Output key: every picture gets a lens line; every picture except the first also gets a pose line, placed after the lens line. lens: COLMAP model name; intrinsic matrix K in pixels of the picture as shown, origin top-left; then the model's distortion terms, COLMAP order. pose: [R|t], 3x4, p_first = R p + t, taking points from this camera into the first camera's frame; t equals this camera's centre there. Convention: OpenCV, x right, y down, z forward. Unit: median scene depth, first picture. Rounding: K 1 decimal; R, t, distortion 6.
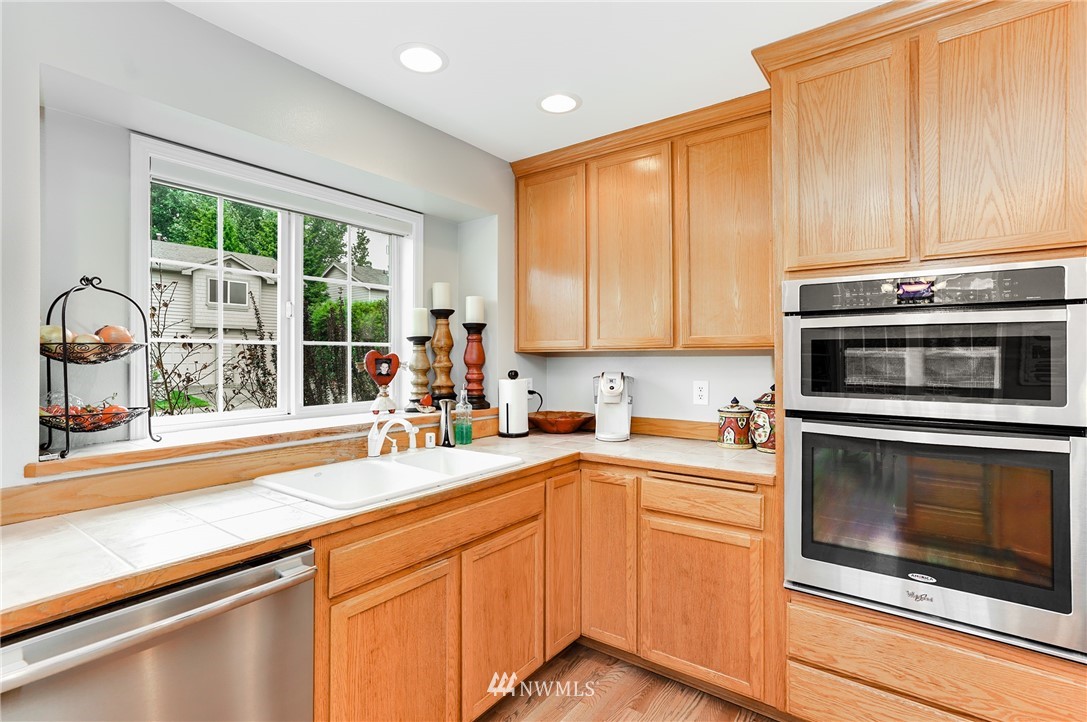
lens RADIAL K [[524.8, 0, 542.1], [0, 524.8, 354.7], [0, 0, 1]] dist [-0.026827, 0.018363]
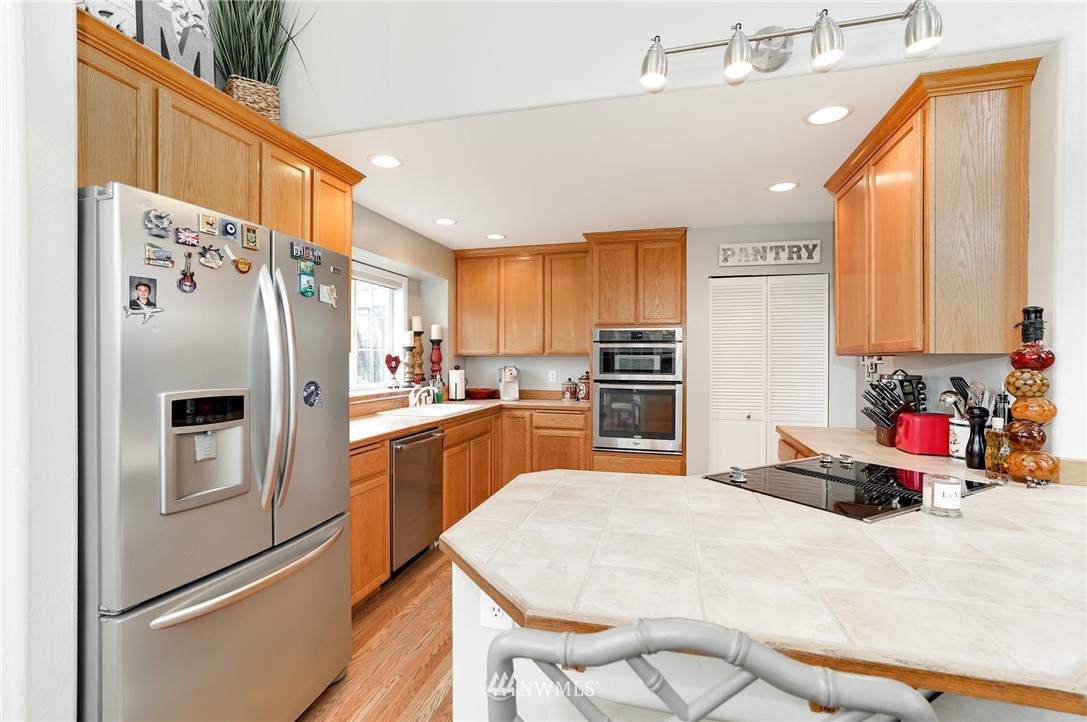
lens RADIAL K [[524.8, 0, 542.1], [0, 524.8, 354.7], [0, 0, 1]] dist [-0.026827, 0.018363]
pose [[0.931213, 0.007789, 0.364392, -0.484549], [-0.007043, 0.999970, -0.003375, -0.003220], [-0.364407, 0.000577, 0.931240, -0.891917]]
